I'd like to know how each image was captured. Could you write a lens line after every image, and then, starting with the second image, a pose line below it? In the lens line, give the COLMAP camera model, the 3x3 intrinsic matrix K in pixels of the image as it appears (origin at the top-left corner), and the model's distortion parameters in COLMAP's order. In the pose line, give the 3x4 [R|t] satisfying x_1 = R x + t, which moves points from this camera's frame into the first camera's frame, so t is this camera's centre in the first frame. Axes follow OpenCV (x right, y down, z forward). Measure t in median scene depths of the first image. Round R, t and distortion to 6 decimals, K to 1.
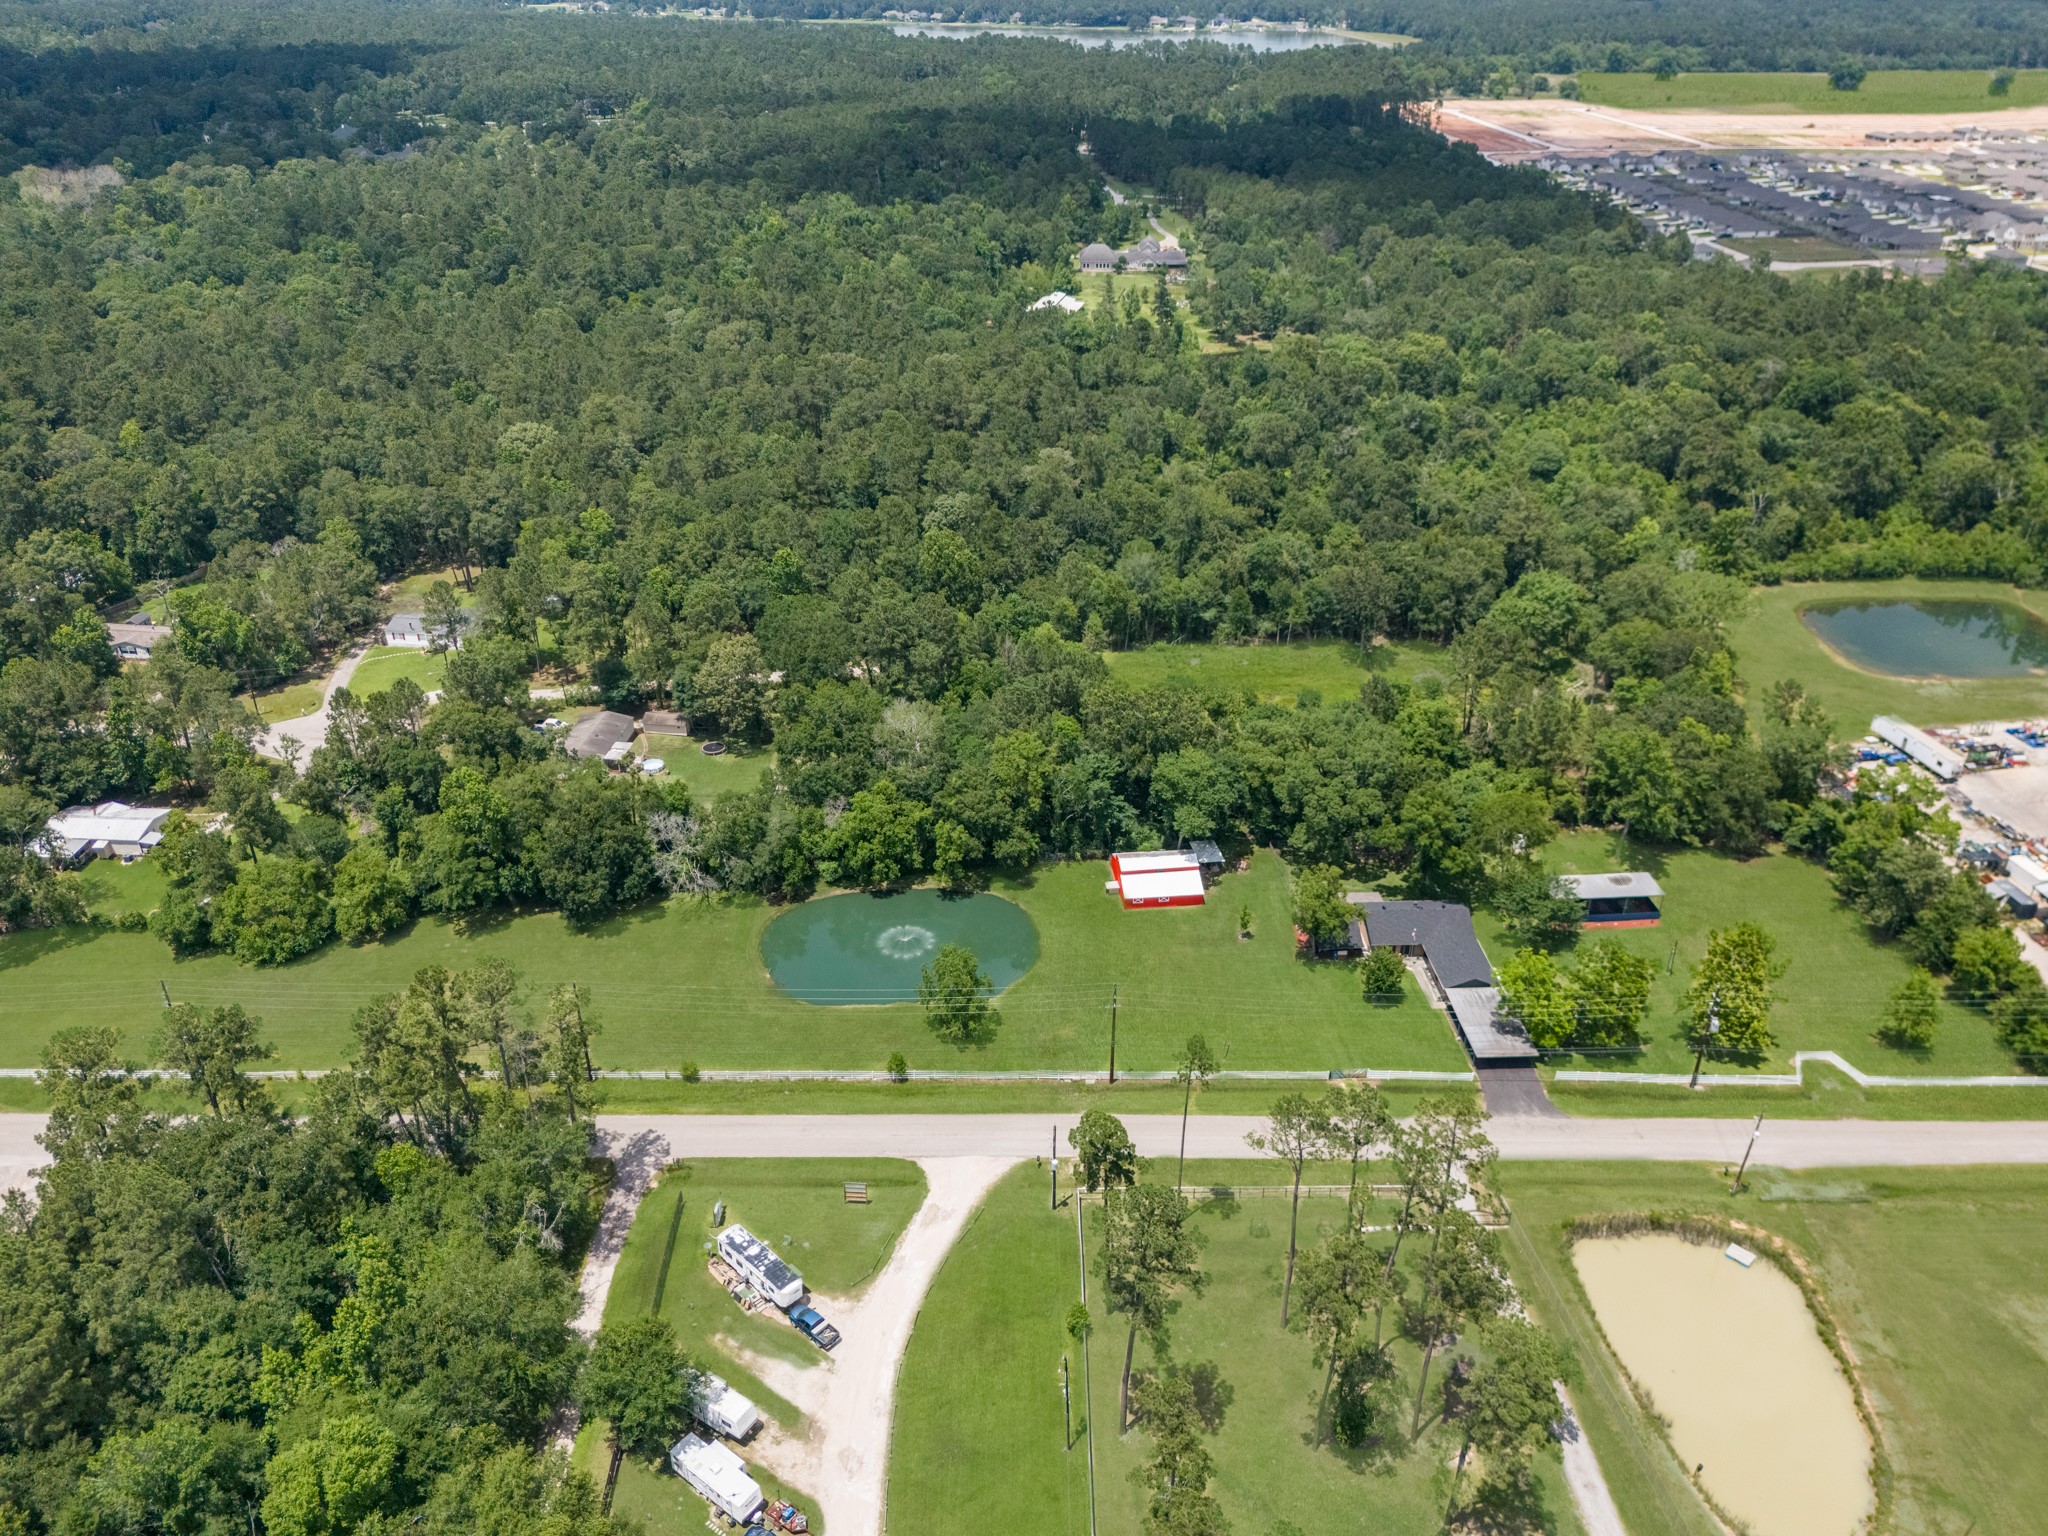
lens RADIAL K [[1463.7, 0, 1021.2], [0, 1463.7, 772.1], [0, 0, 1]] dist [0.008113, 0.005465]
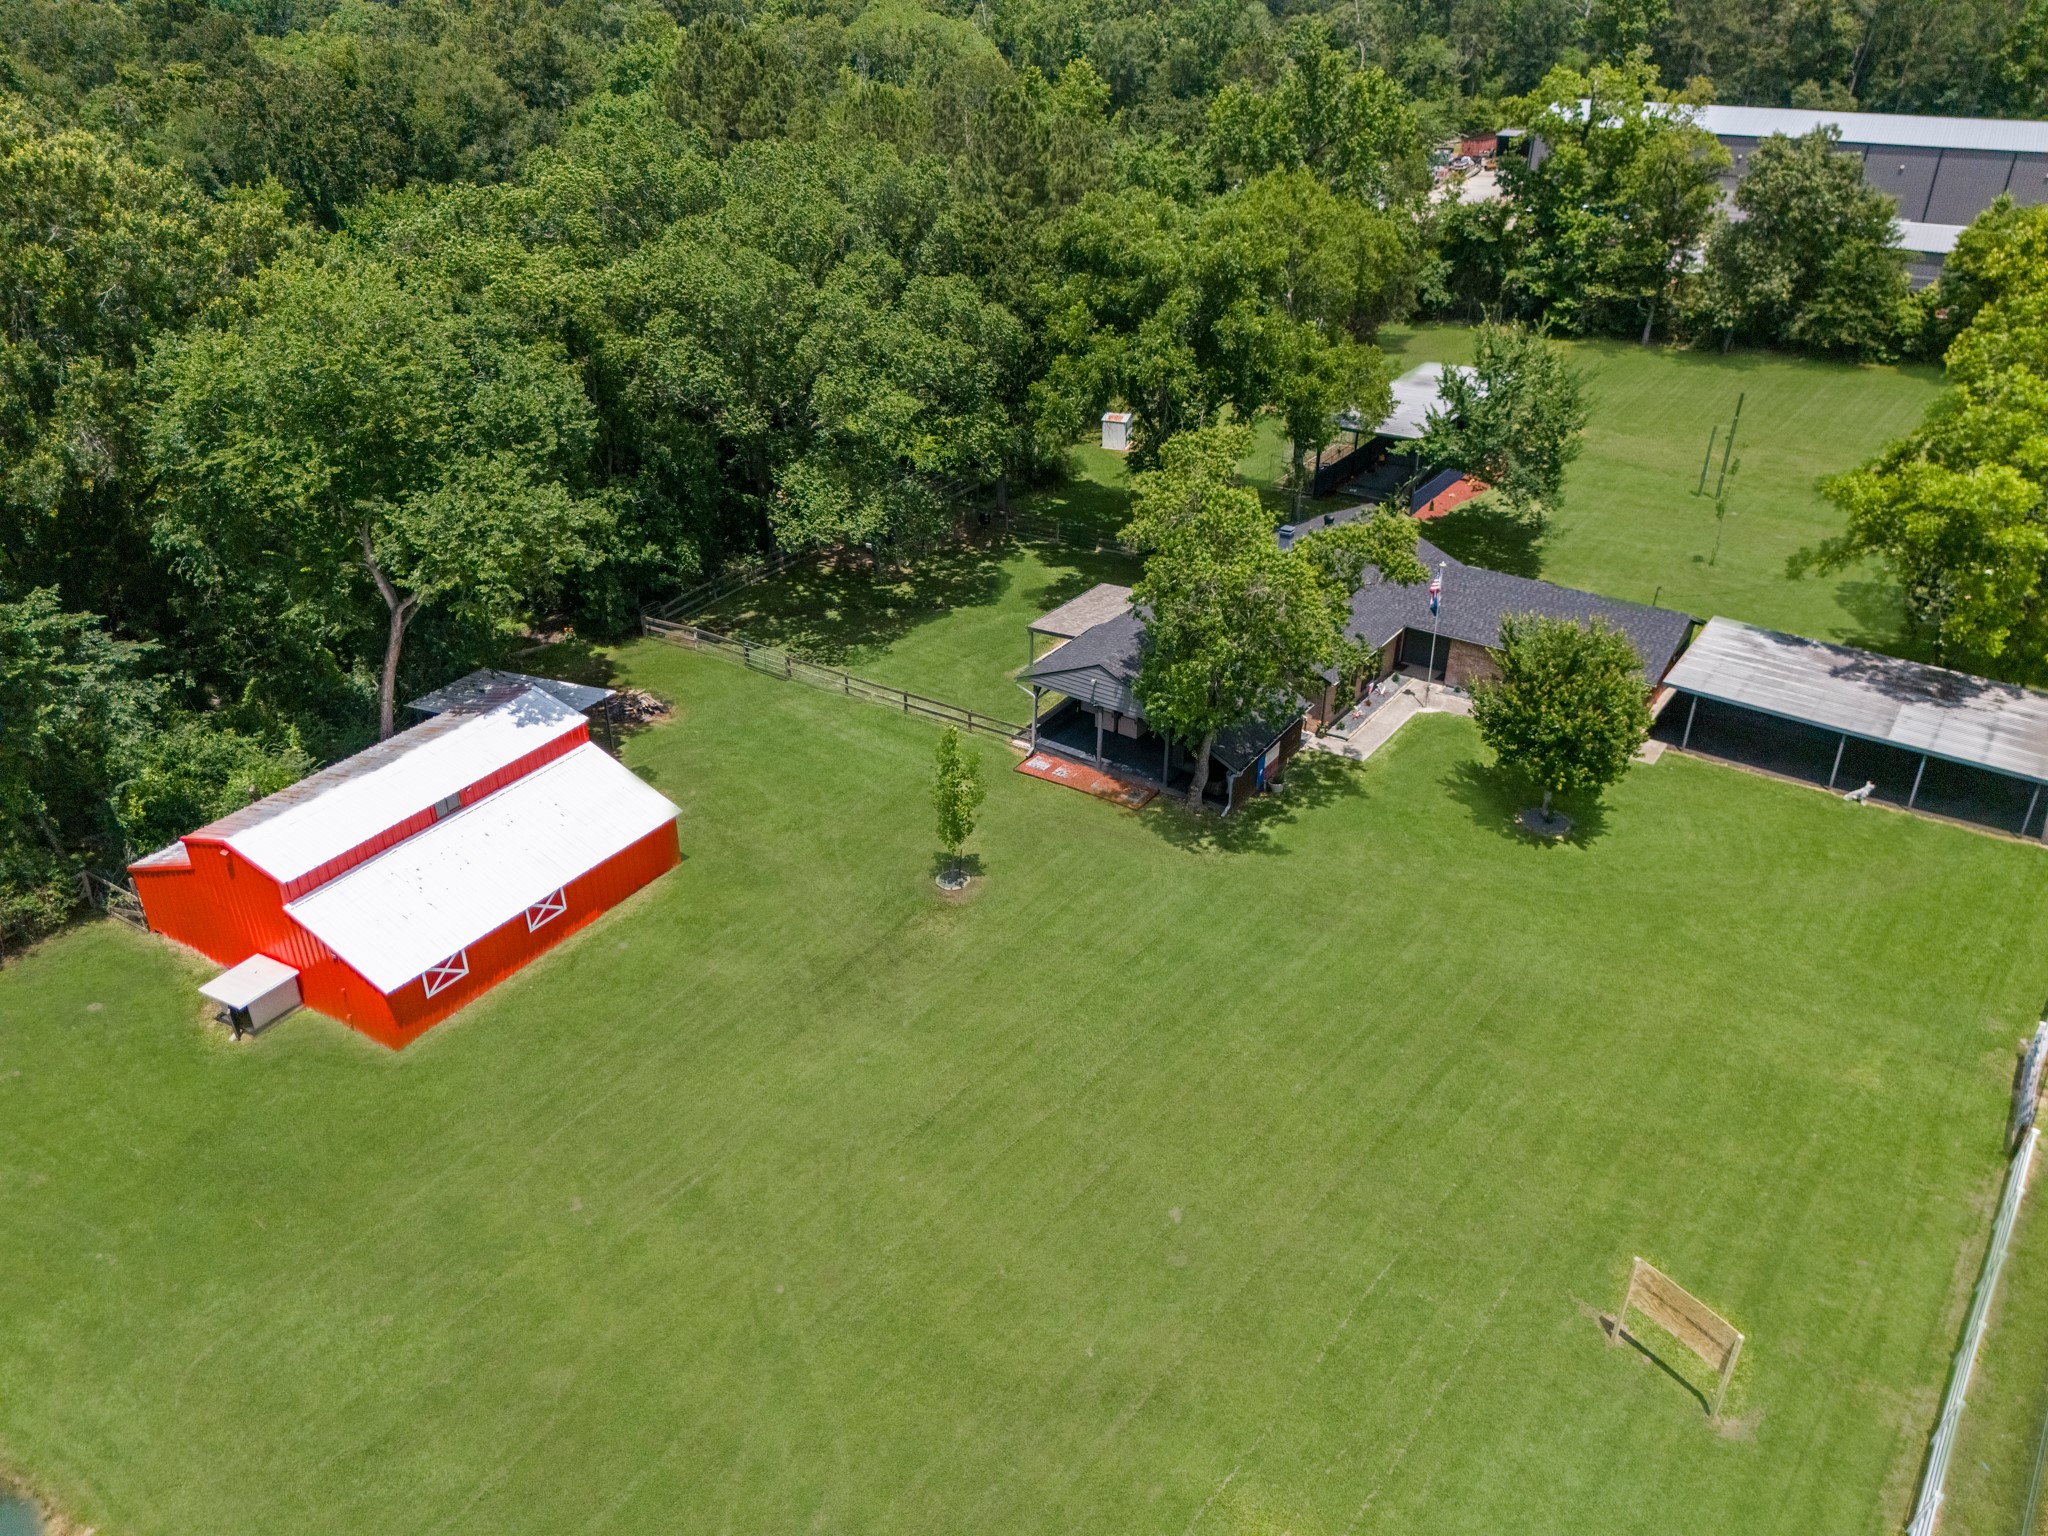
lens RADIAL K [[1512.3, 0, 1017.5], [0, 1512.3, 772.2], [0, 0, 1]] dist [0.034909, -0.011428]
pose [[0.598725, -0.378598, 0.705827, -0.009517], [0.378761, 0.910305, 0.166991, 0.056923], [-0.705740, 0.167358, 0.688420, 0.788573]]
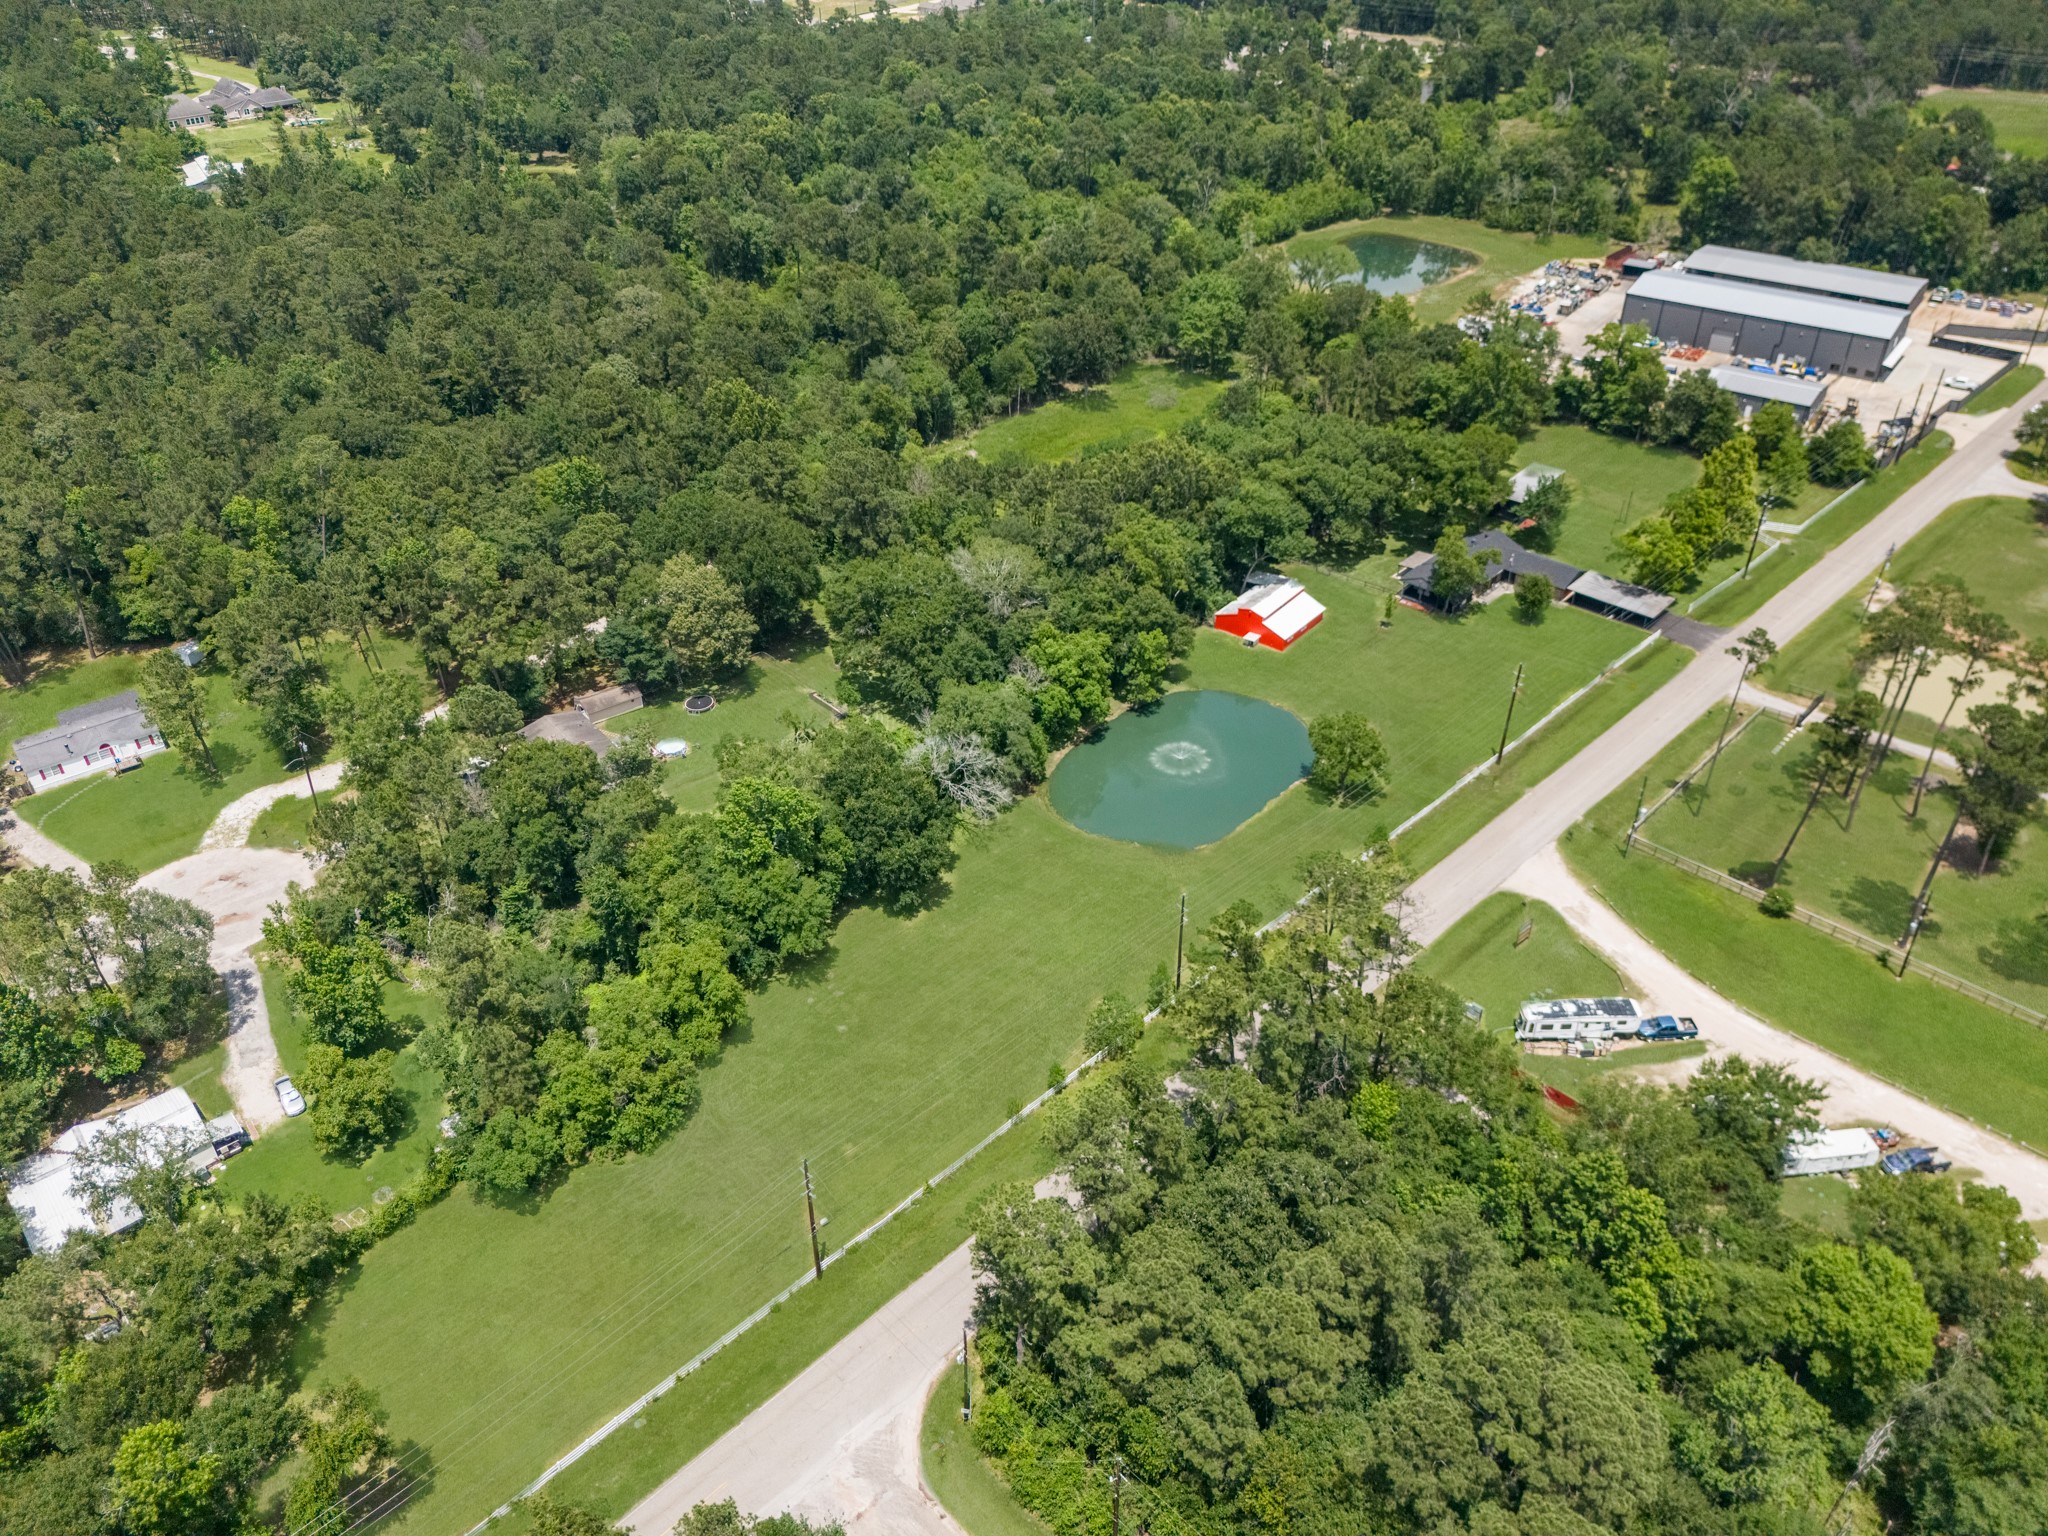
lens RADIAL K [[1512.3, 0, 1024.7], [0, 1512.3, 770.4], [0, 0, 1]] dist [0.034909, -0.011428]
pose [[0.694493, -0.407772, 0.592791, -0.700052], [0.351288, 0.911191, 0.215239, -0.117431], [-0.627915, 0.058758, 0.776061, 0.304682]]
